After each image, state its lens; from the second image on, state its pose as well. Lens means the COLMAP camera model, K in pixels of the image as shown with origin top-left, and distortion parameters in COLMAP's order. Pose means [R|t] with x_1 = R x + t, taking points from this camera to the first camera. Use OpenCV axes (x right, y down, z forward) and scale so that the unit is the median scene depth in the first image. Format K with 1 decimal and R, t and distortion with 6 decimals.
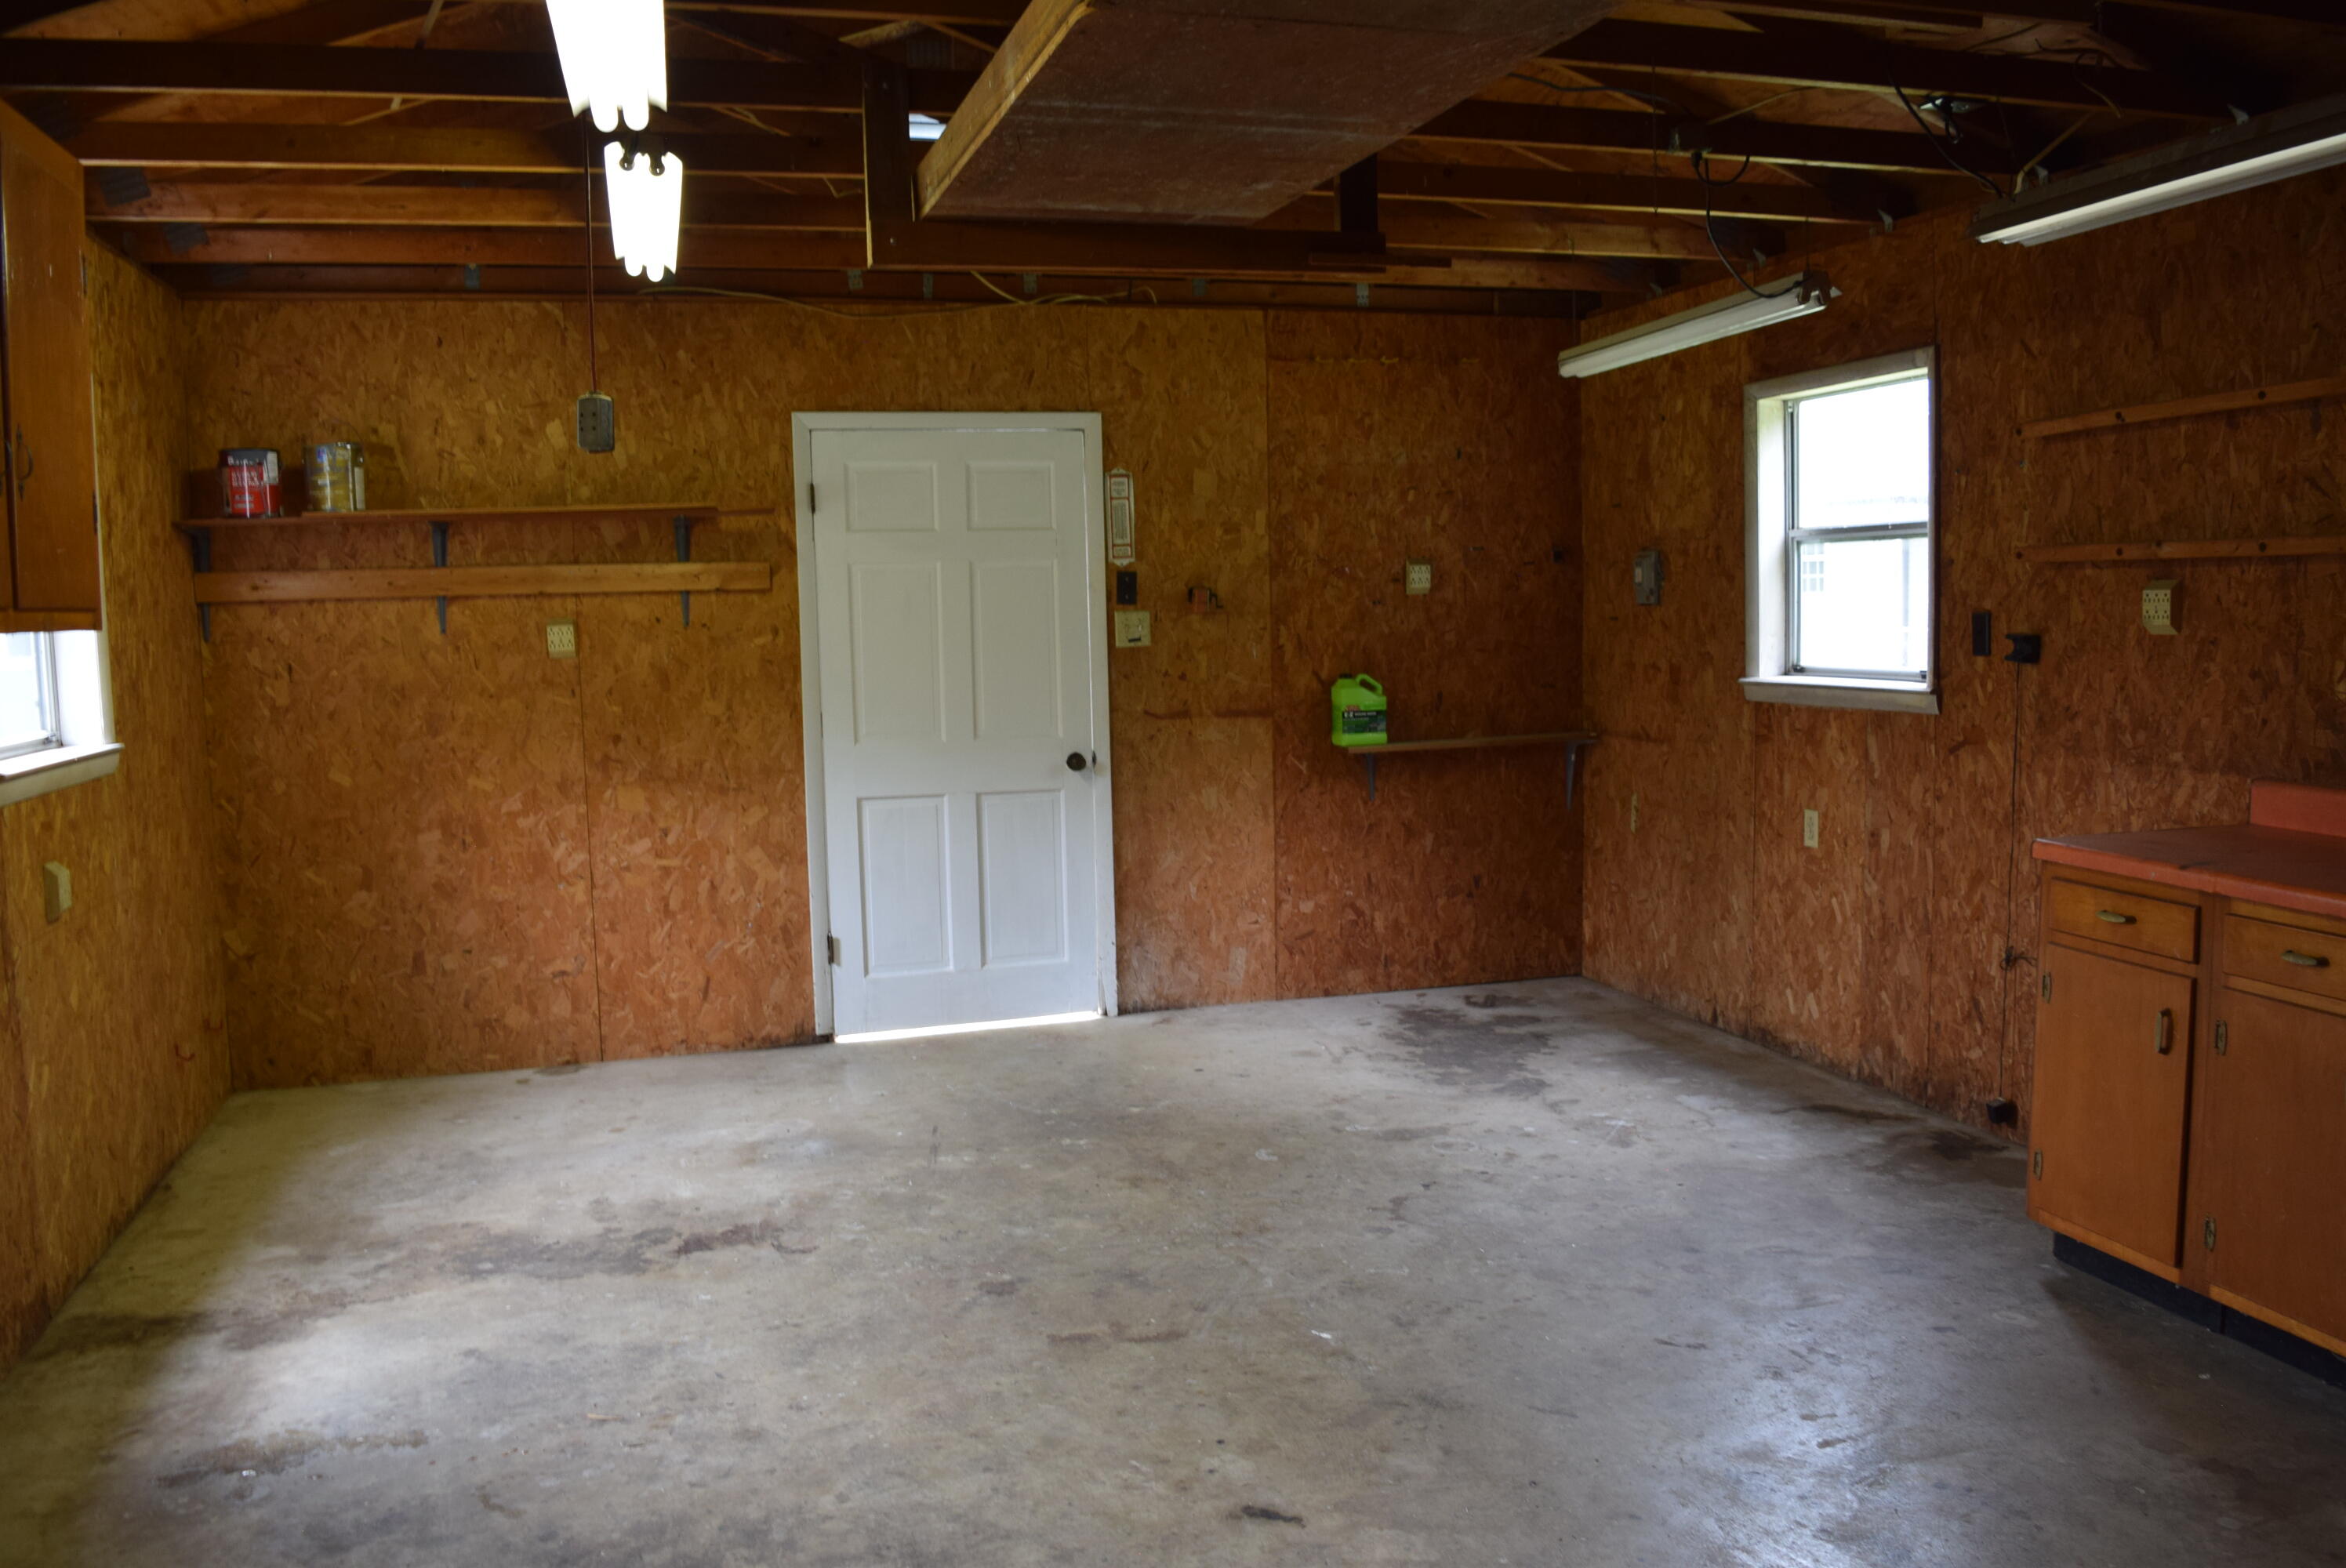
lens RADIAL K [[1844.1, 0, 1183.9], [0, 1844.1, 778.6], [0, 0, 1]] dist [-0.097426, 0.025725]
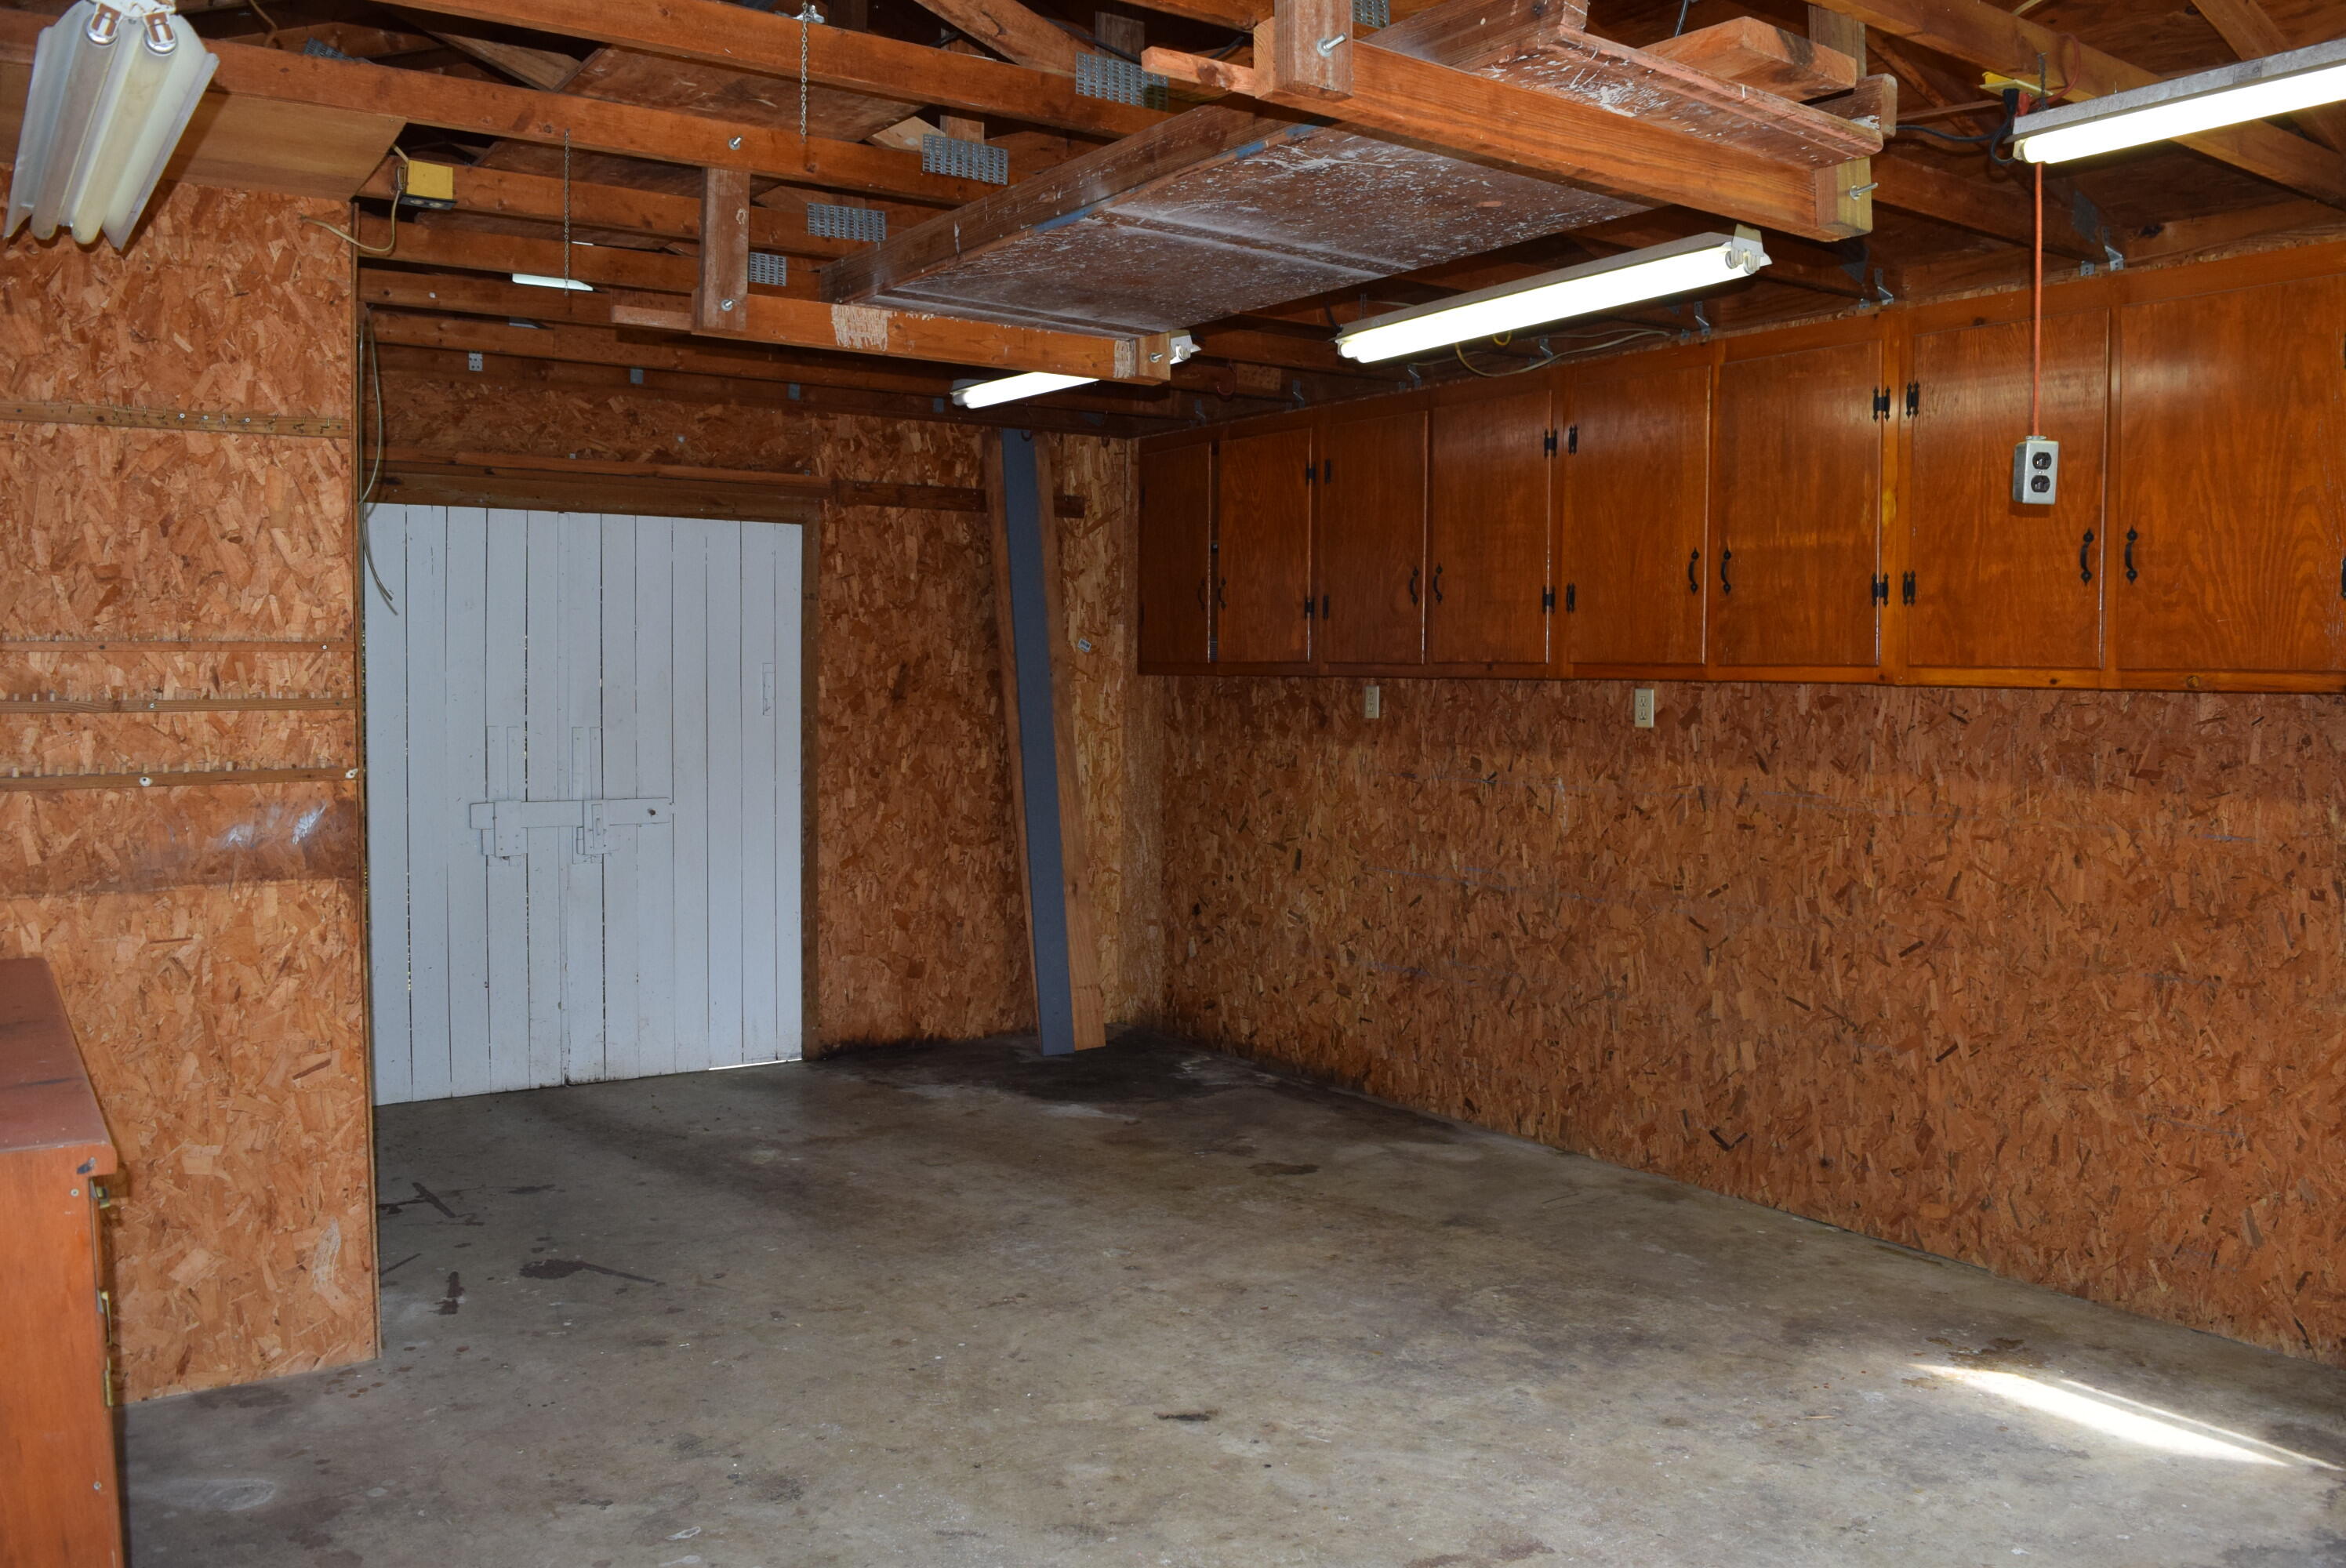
lens RADIAL K [[1844.1, 0, 1183.9], [0, 1844.1, 778.6], [0, 0, 1]] dist [-0.097426, 0.025725]
pose [[-0.949744, 0.034369, -0.311135, 0.359583], [-0.016291, 0.987180, 0.158775, -0.189978], [0.312603, 0.155864, -0.937009, 1.794074]]
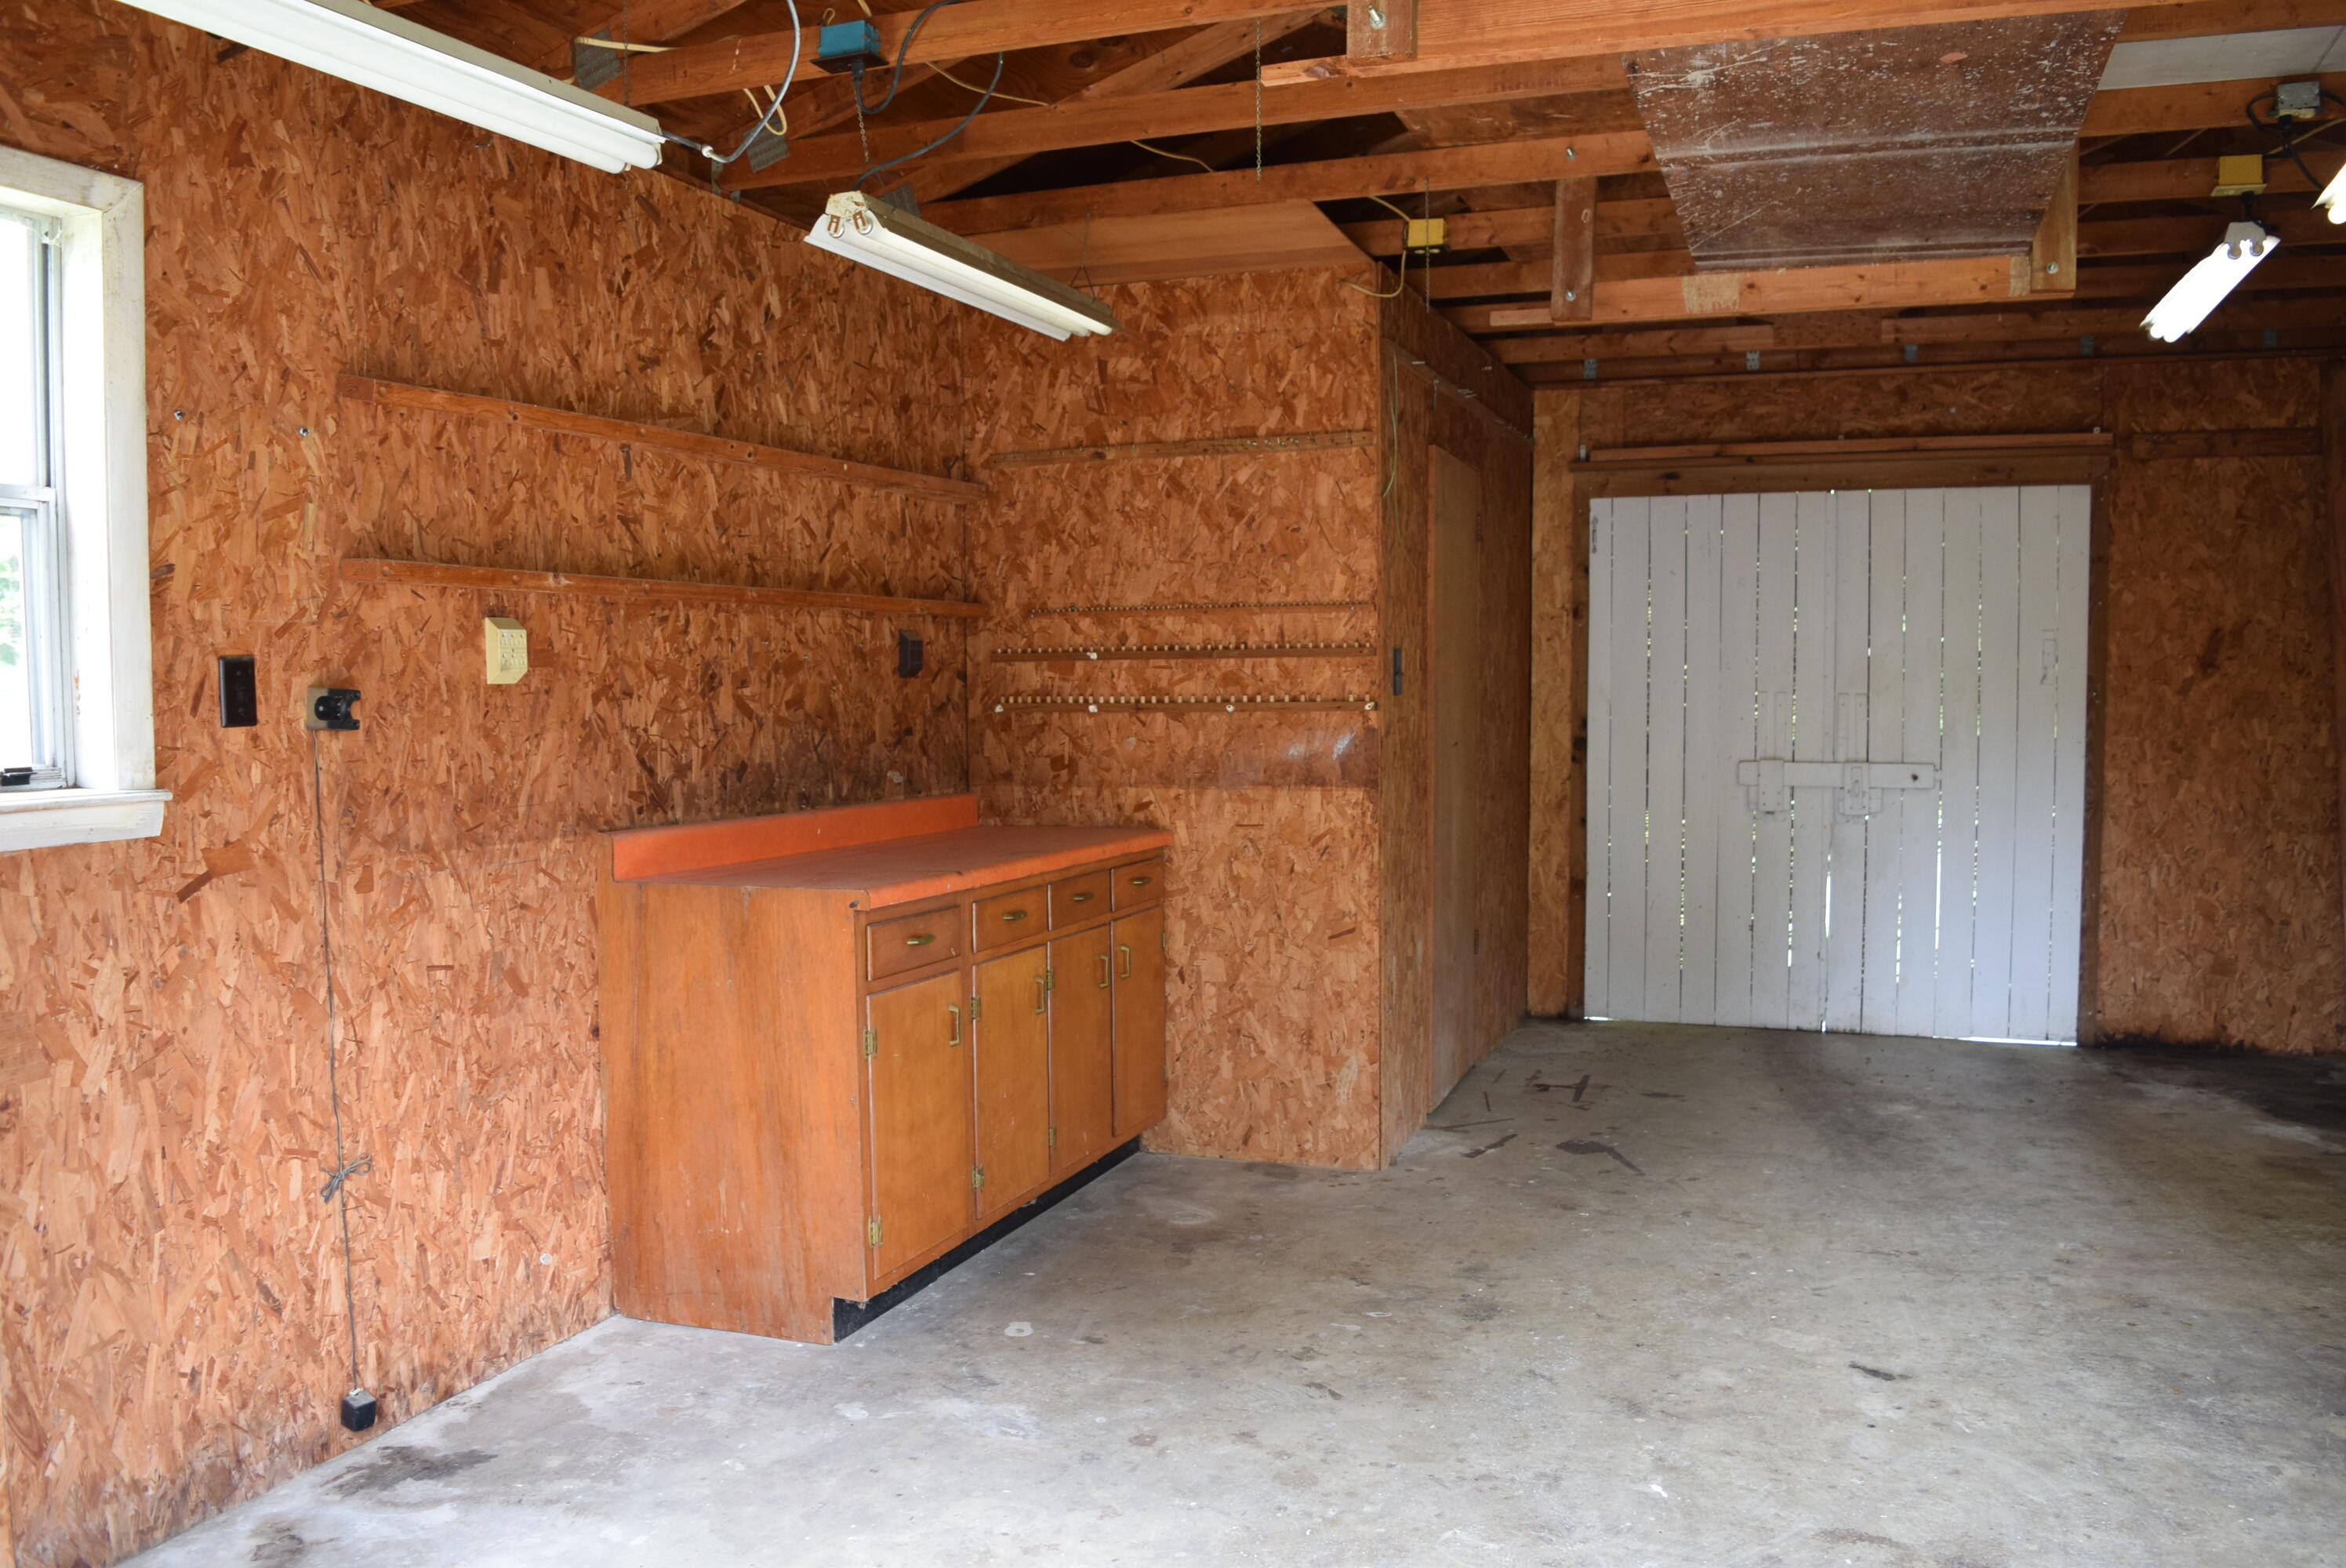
lens RADIAL K [[1844.1, 0, 1183.9], [0, 1844.1, 778.6], [0, 0, 1]] dist [-0.097426, 0.025725]
pose [[-0.799306, -0.003155, 0.600916, -0.257208], [0.084225, 0.989527, 0.117227, -0.134769], [-0.594993, 0.144312, -0.790669, 1.838919]]
